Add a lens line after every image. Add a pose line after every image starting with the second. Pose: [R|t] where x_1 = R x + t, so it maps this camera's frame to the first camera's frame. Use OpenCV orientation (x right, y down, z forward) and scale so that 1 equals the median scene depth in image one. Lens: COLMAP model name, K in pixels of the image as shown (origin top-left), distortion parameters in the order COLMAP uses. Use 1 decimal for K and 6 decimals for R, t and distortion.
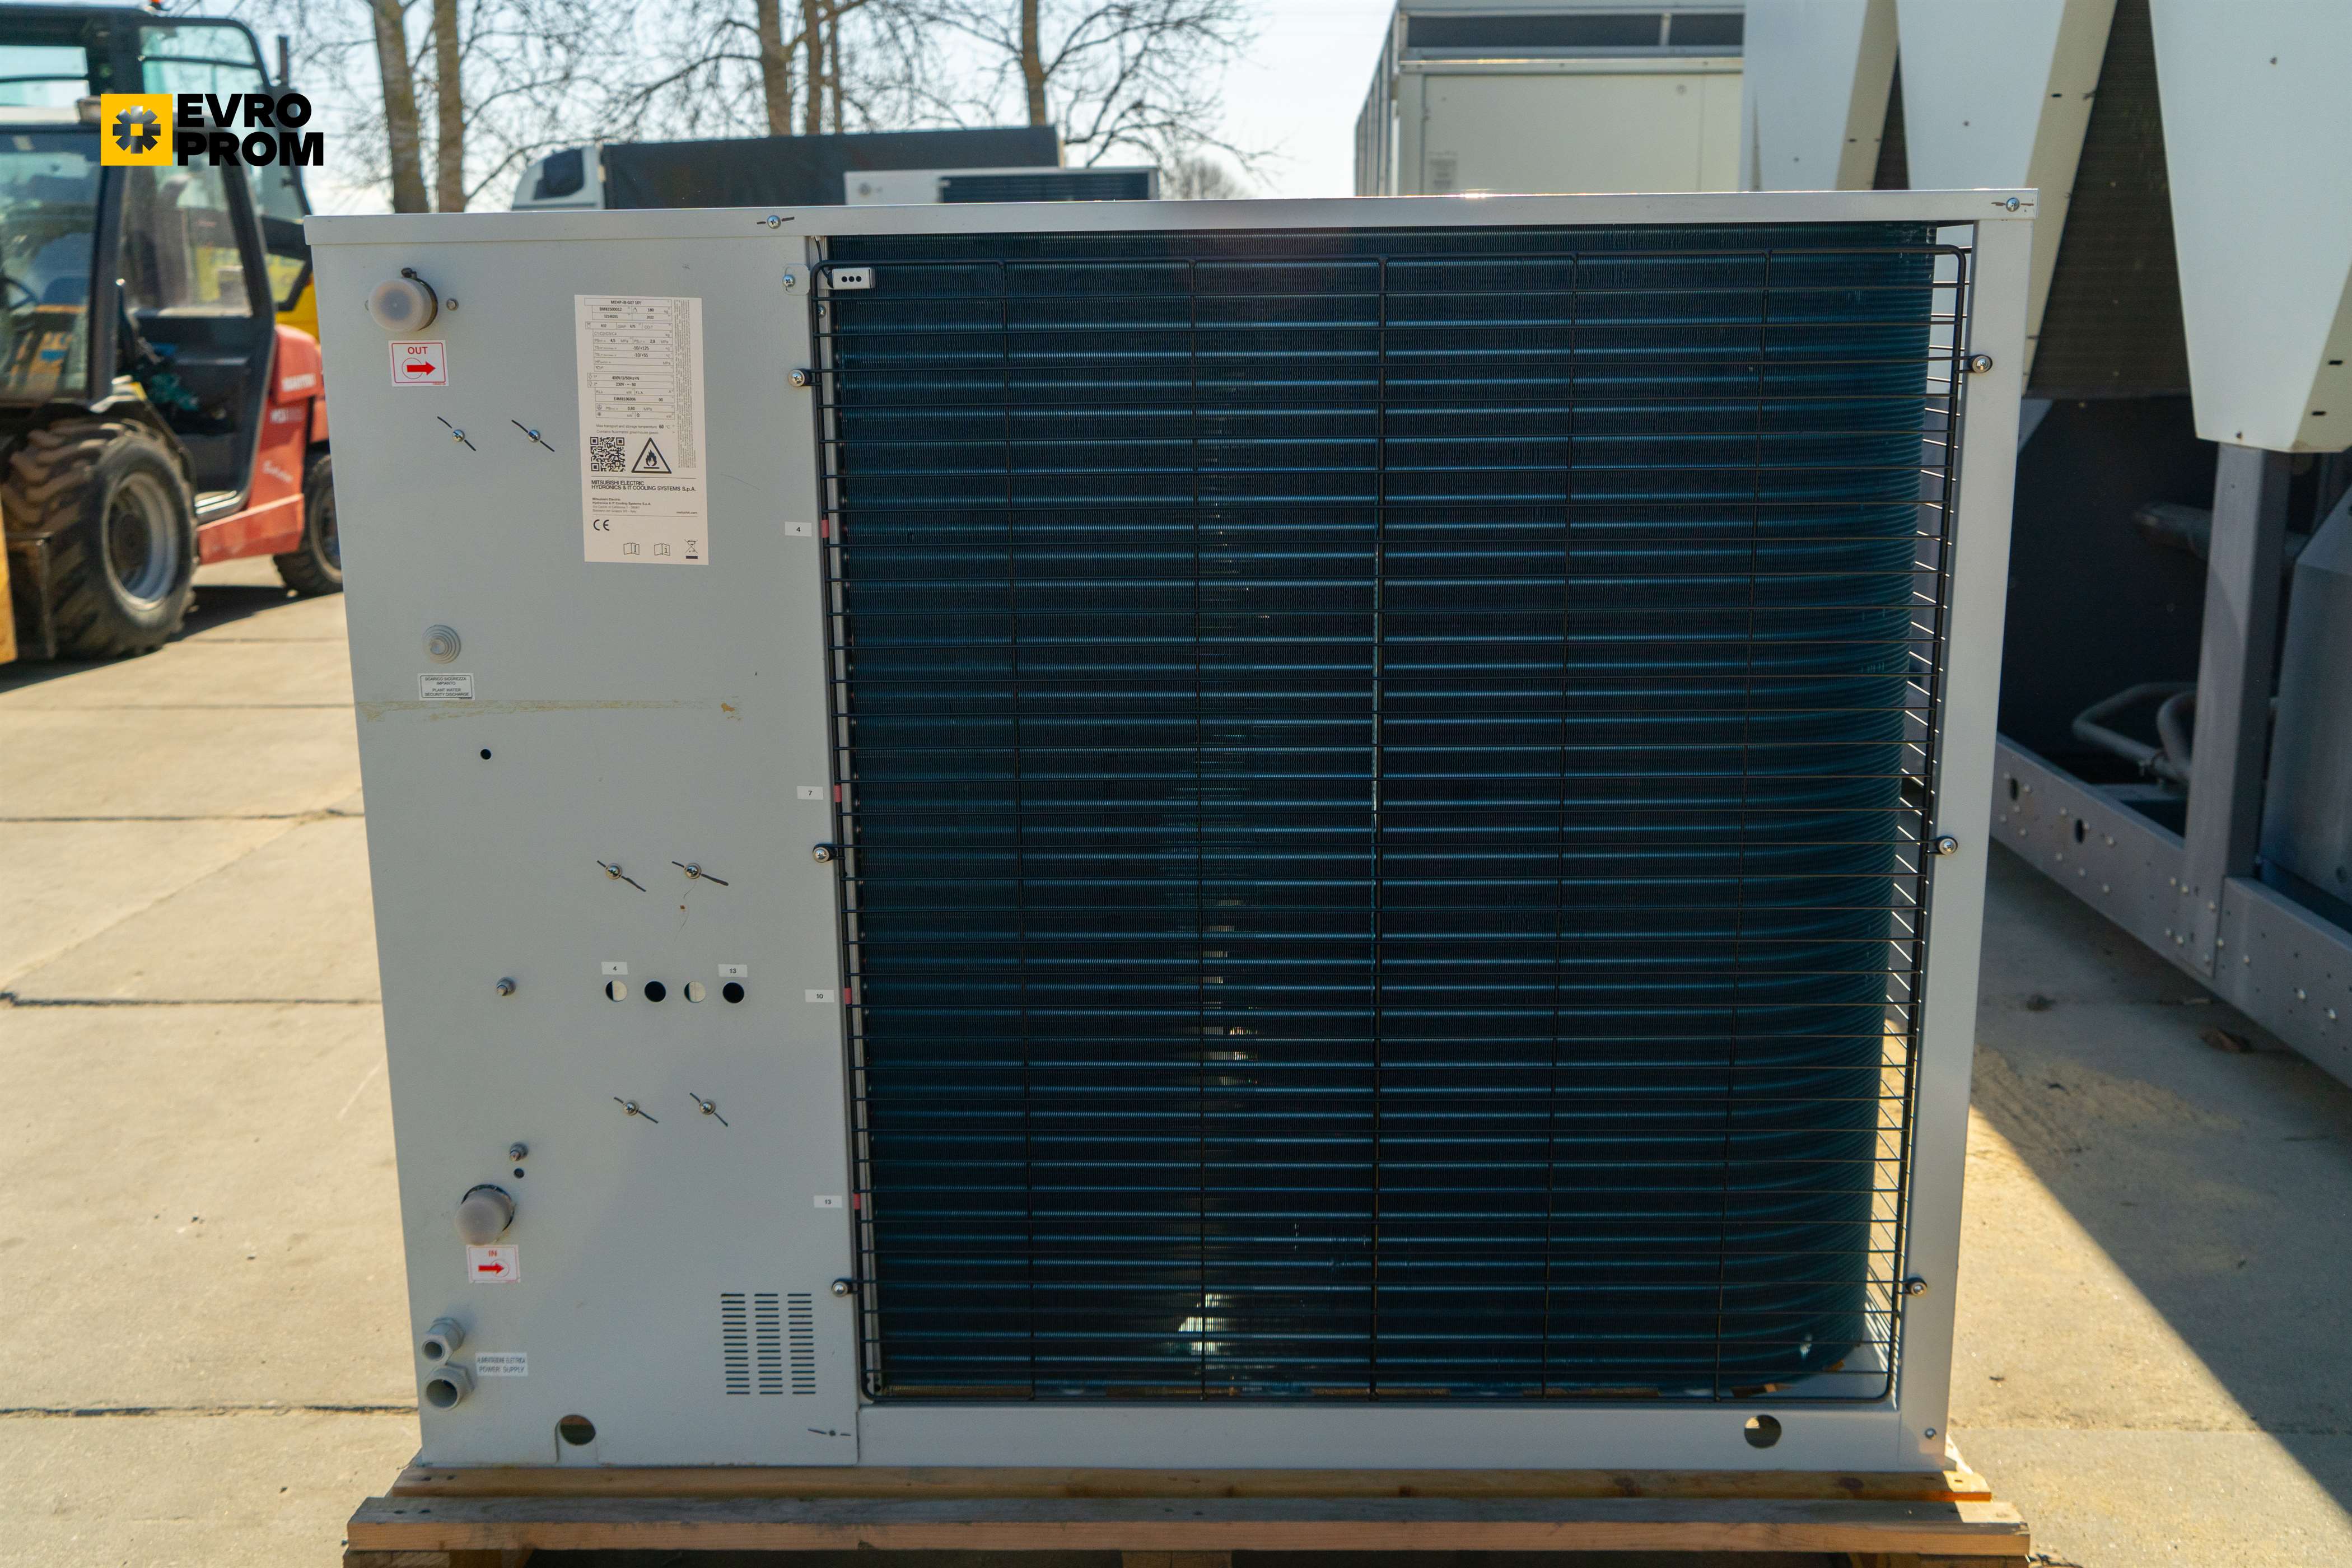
lens RADIAL K [[2201.8, 0, 1175.8], [0, 2201.8, 785.7], [0, 0, 1]] dist [-0.008360, 0.000000]
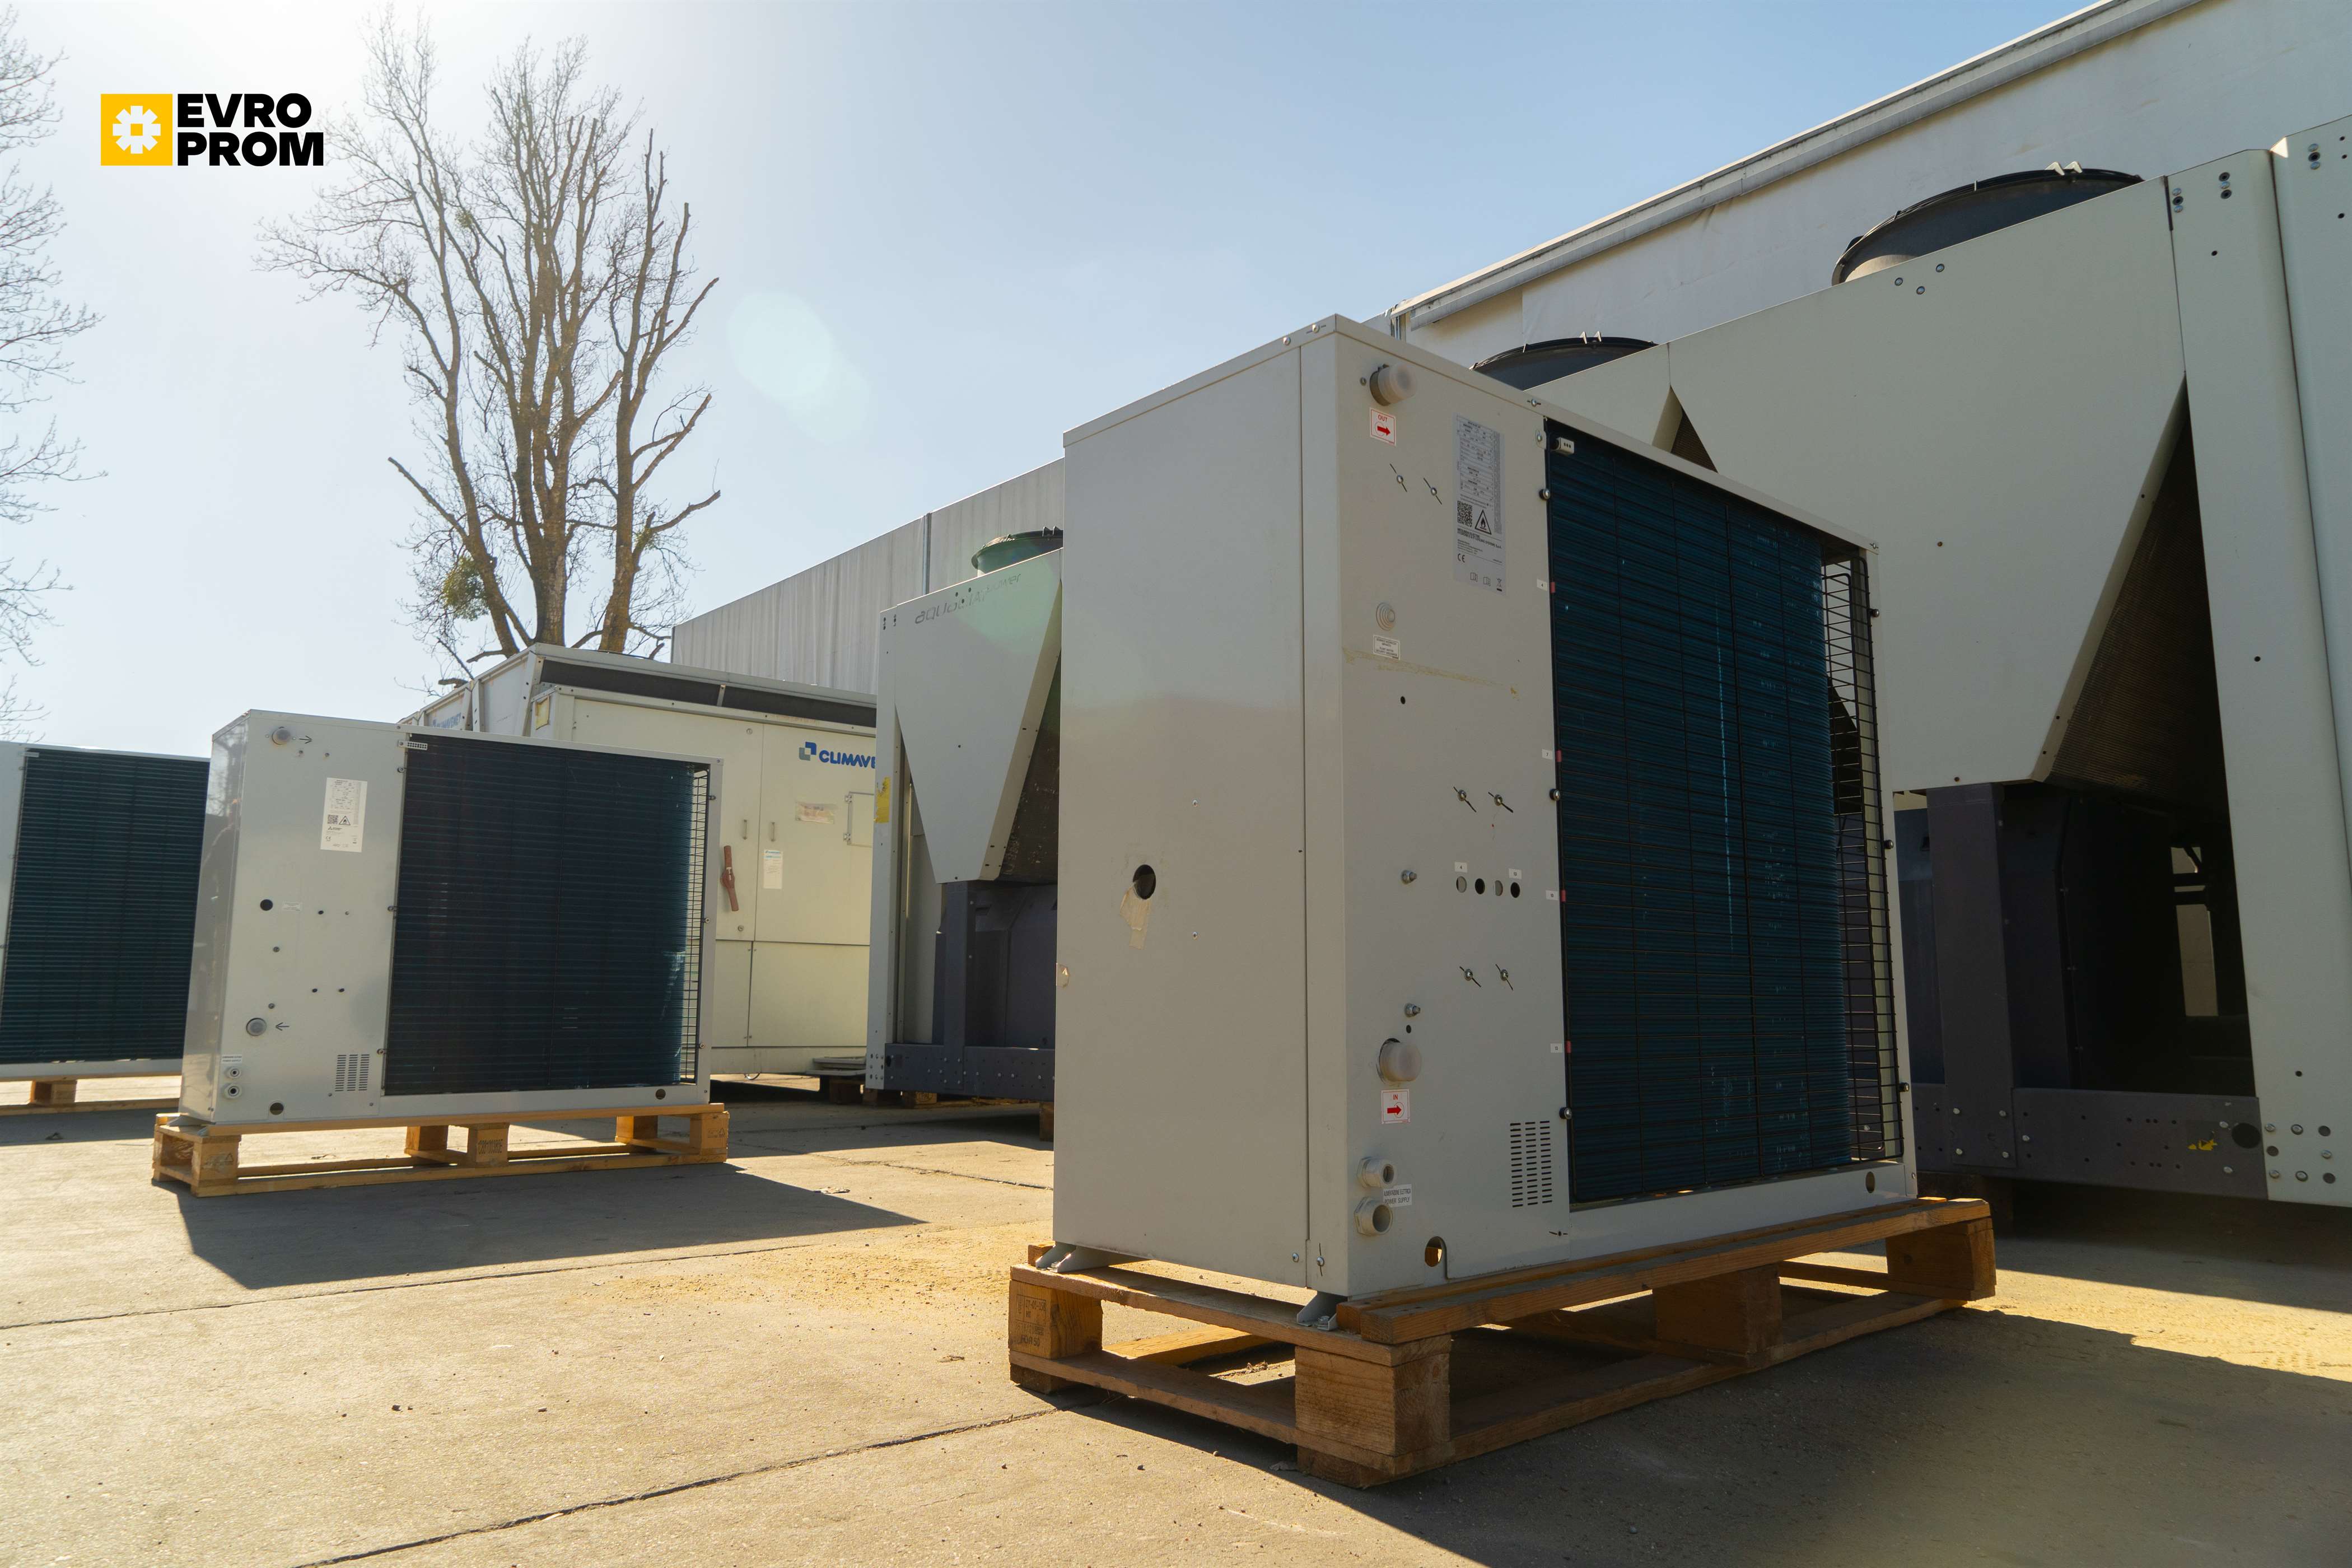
lens RADIAL K [[1565.9, 0, 1175.5], [0, 1565.9, 781.5], [0, 0, 1]] dist [0.001724, 0.000214]
pose [[0.732850, 0.108518, 0.671681, -1.029532], [0.140263, 0.941898, -0.305212, 0.300683], [-0.665776, 0.317887, 0.675049, 0.430711]]
